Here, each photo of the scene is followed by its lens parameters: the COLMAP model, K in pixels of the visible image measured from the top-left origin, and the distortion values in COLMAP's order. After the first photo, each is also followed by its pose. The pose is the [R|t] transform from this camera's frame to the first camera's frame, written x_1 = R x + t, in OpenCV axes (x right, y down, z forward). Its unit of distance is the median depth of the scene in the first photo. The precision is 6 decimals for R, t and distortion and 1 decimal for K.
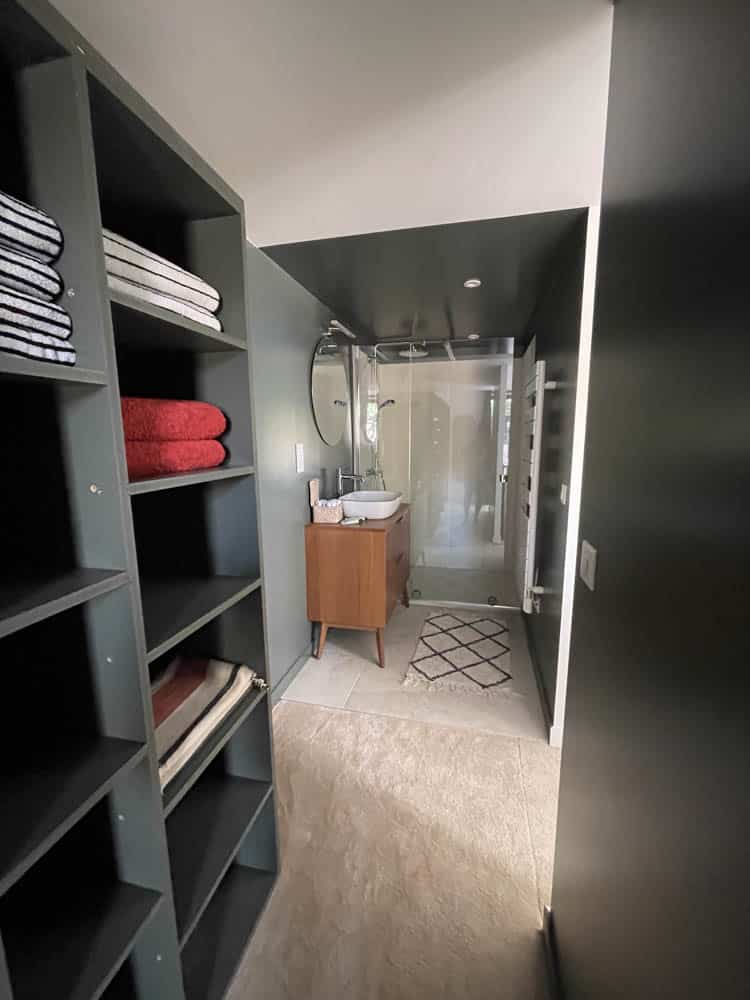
lens RADIAL K [[399.7, 0, 375.0], [0, 399.7, 497.5], [0, 0, 1]] dist [0.017667, 0.000488]
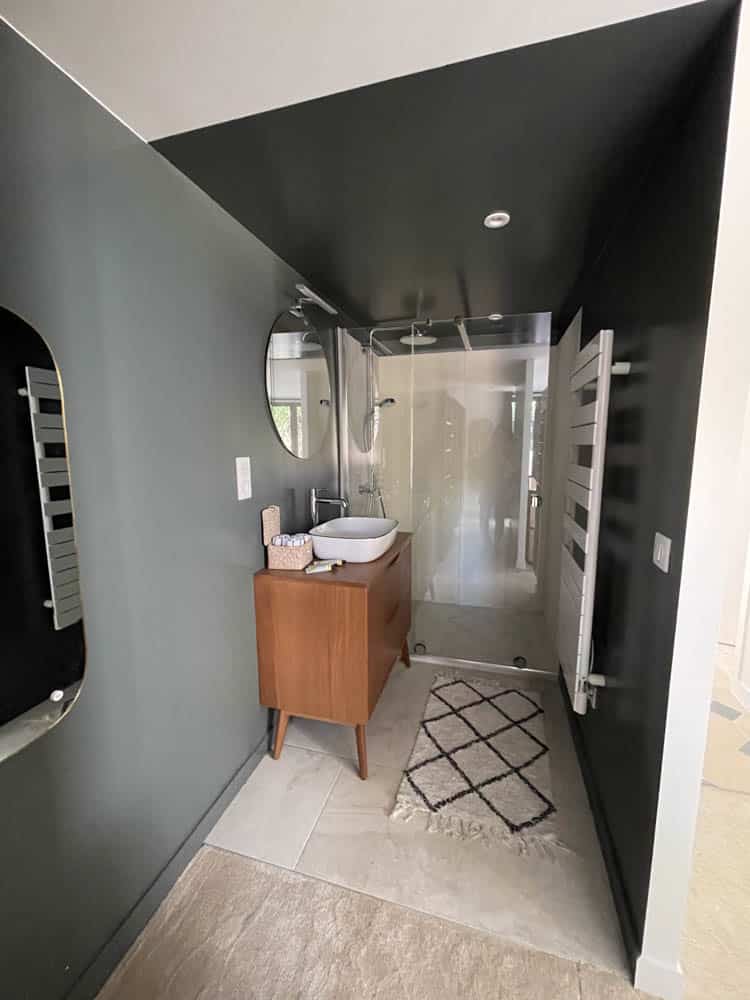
lens RADIAL K [[399.7, 0, 377.2], [0, 399.7, 498.1], [0, 0, 1]] dist [0.017667, 0.000488]
pose [[0.999333, 0.005488, -0.036099, 0.058809], [-0.005845, 0.999935, -0.009782, -0.051576], [0.036043, 0.009986, 0.999300, 0.275032]]
